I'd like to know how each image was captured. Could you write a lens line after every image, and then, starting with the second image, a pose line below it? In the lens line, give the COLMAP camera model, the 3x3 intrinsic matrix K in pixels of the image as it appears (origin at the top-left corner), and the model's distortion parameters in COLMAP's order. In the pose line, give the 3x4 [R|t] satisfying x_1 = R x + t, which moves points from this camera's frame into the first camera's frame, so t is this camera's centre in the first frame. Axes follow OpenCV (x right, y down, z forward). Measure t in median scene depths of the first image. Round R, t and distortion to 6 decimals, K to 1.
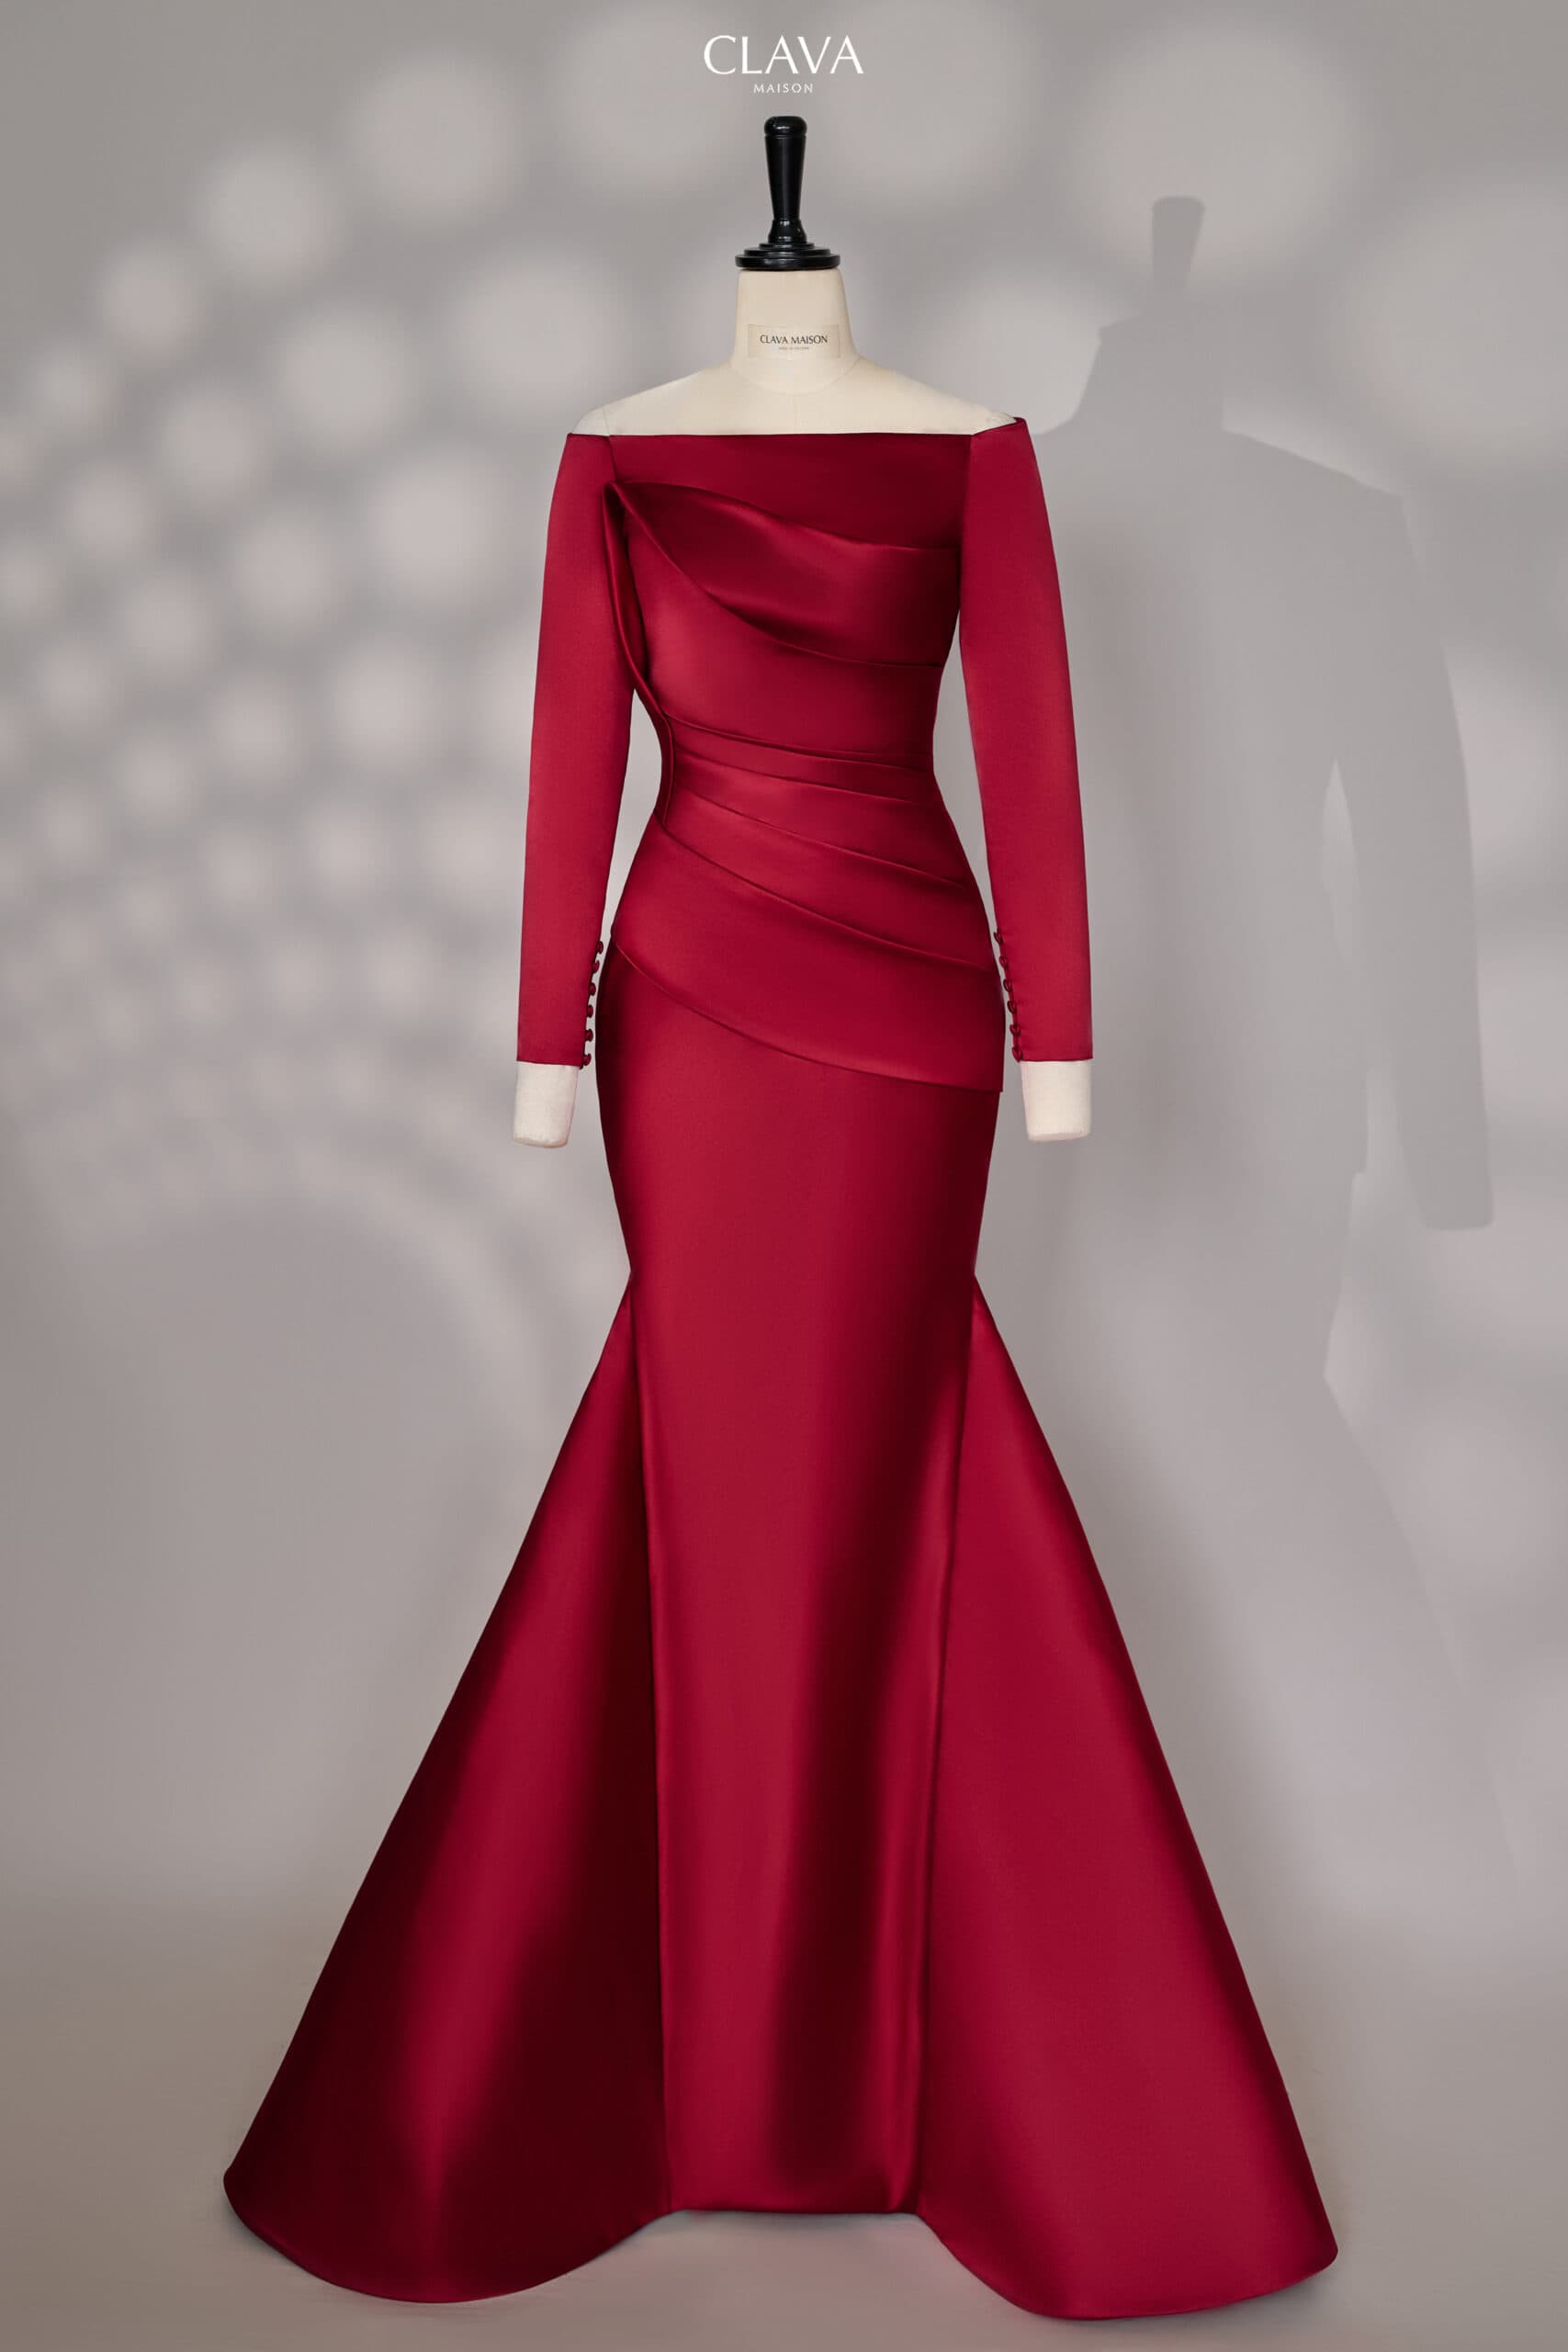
lens RADIAL K [[3482.1, 0, 777.5], [0, 3482.1, 1154.3], [0, 0, 1]] dist [-0.083367, 0.000000]
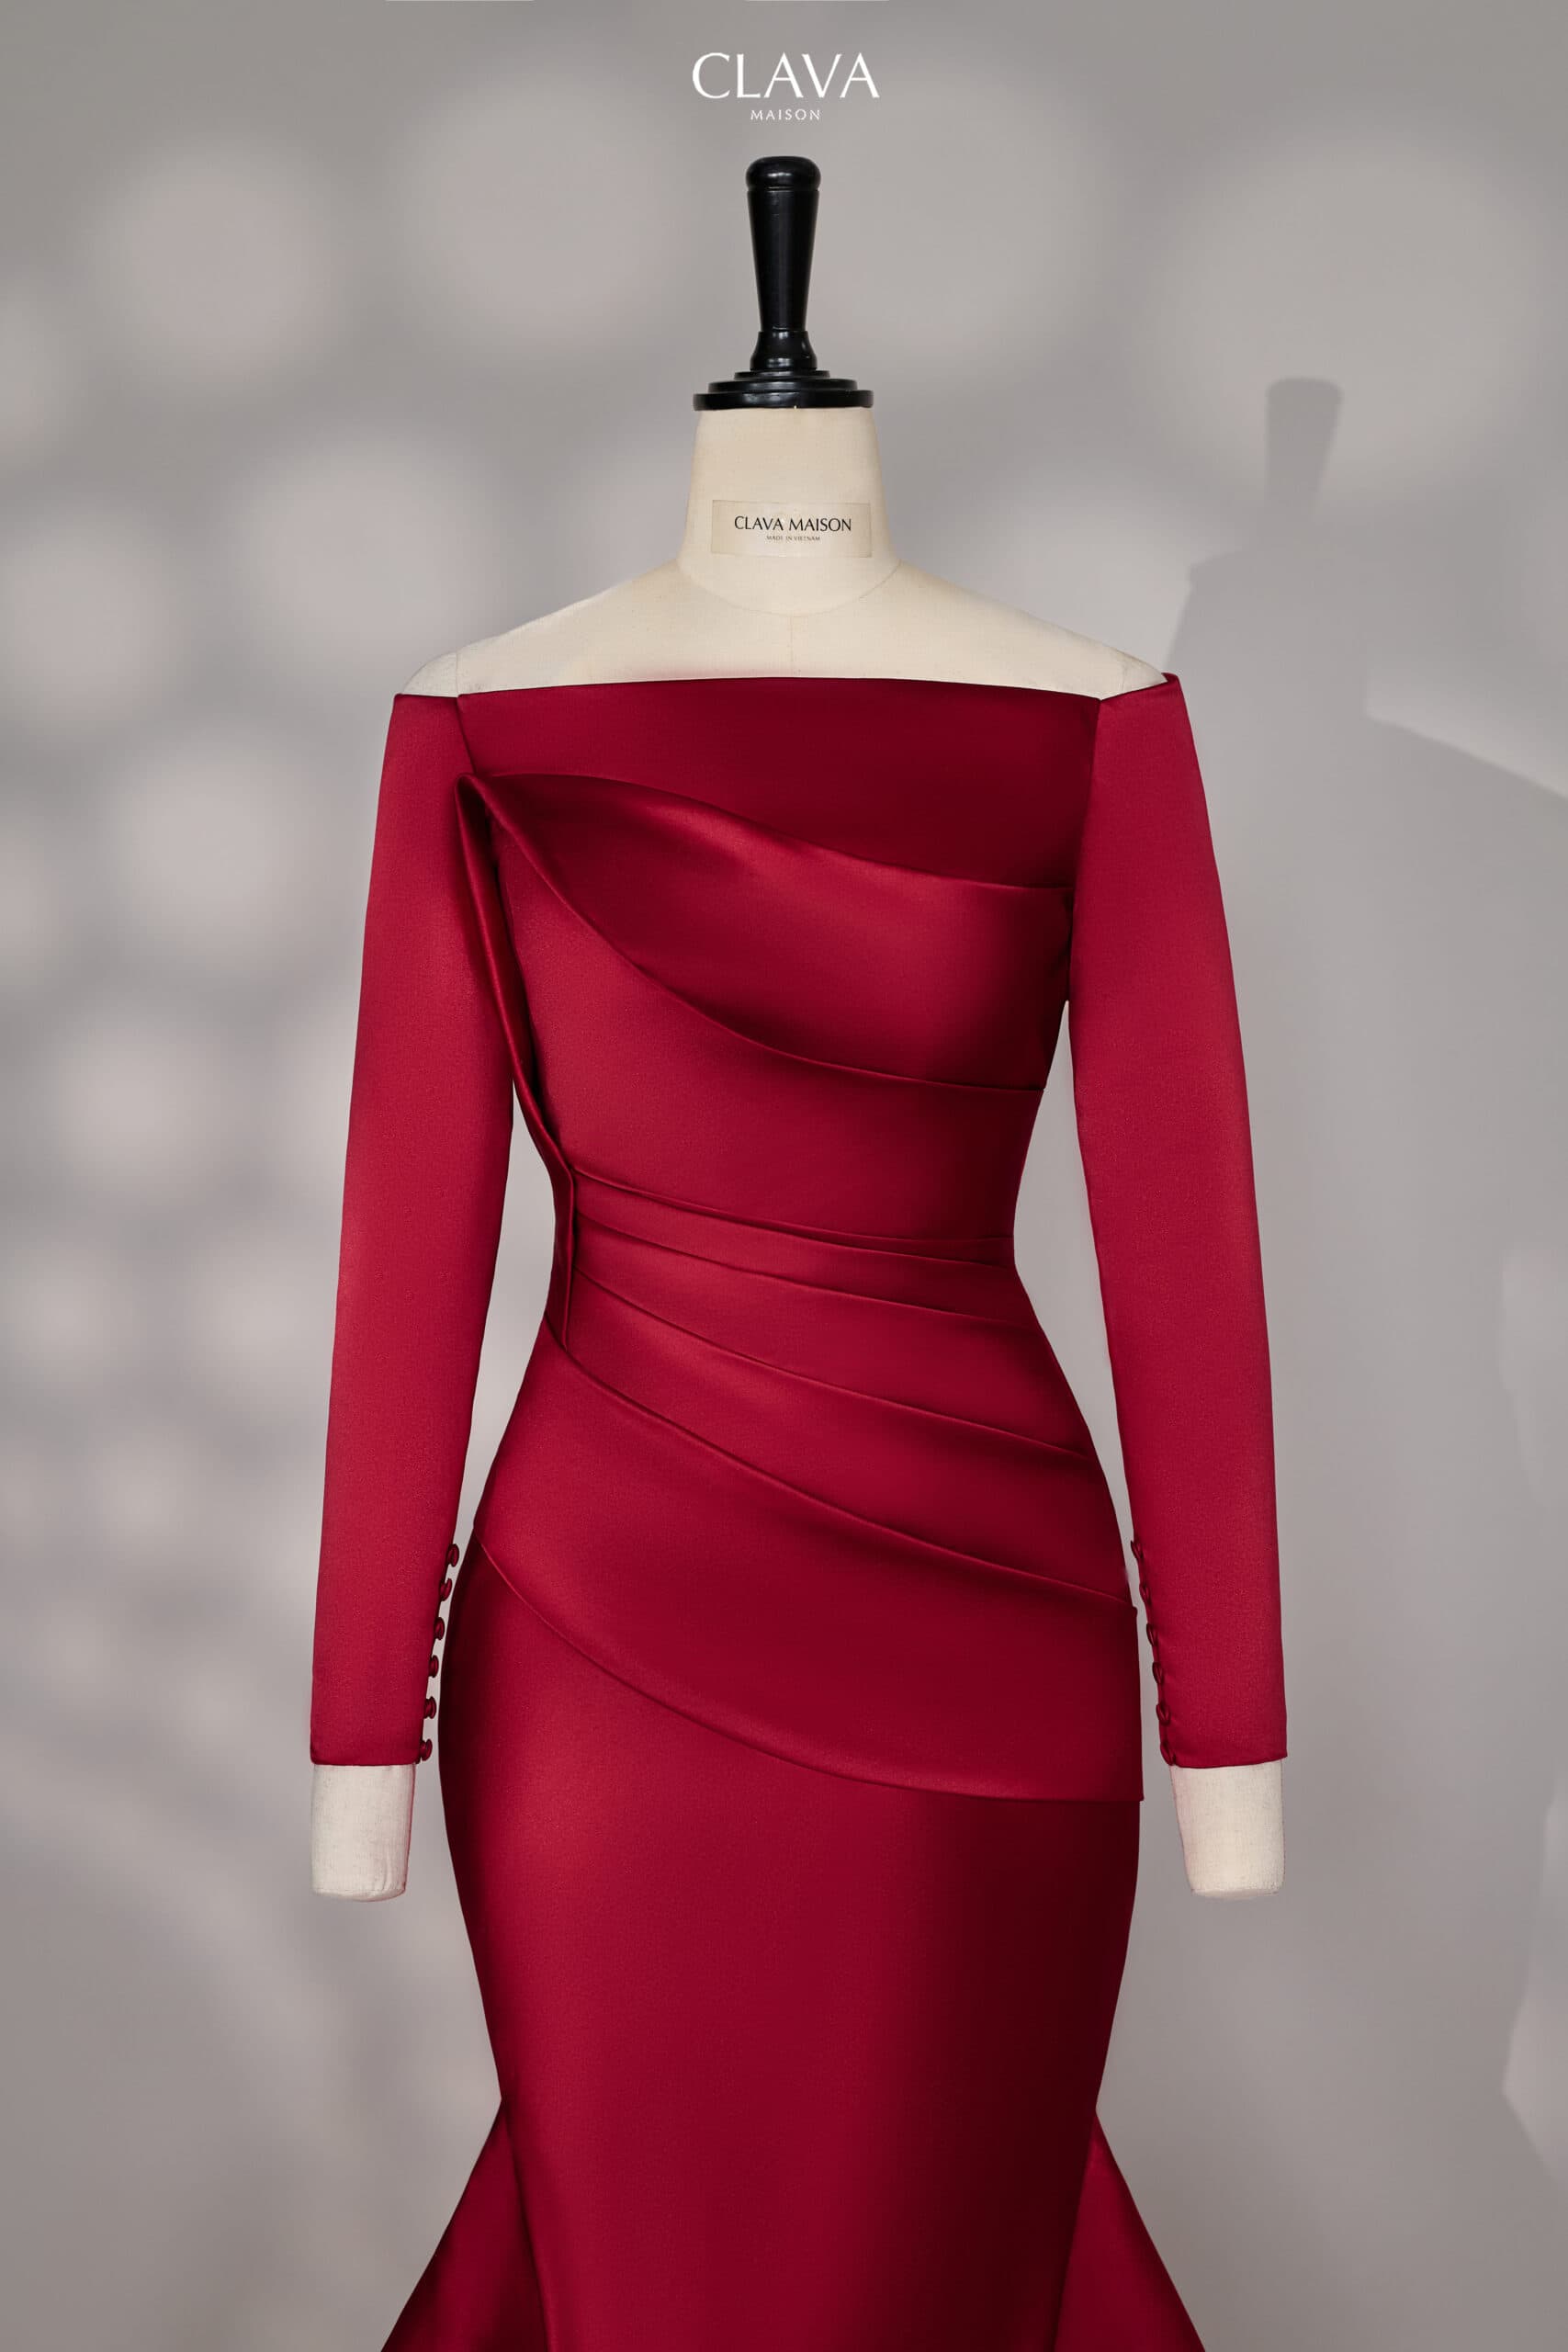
lens RADIAL K [[3482.1, 0, 778.4], [0, 3482.1, 1192.2], [0, 0, 1]] dist [-0.083367, 0.000000]
pose [[0.998915, 0.009553, 0.045583, -0.023401], [-0.005793, 0.996623, -0.081914, -0.073165], [-0.046211, 0.081561, 0.995596, 0.414969]]
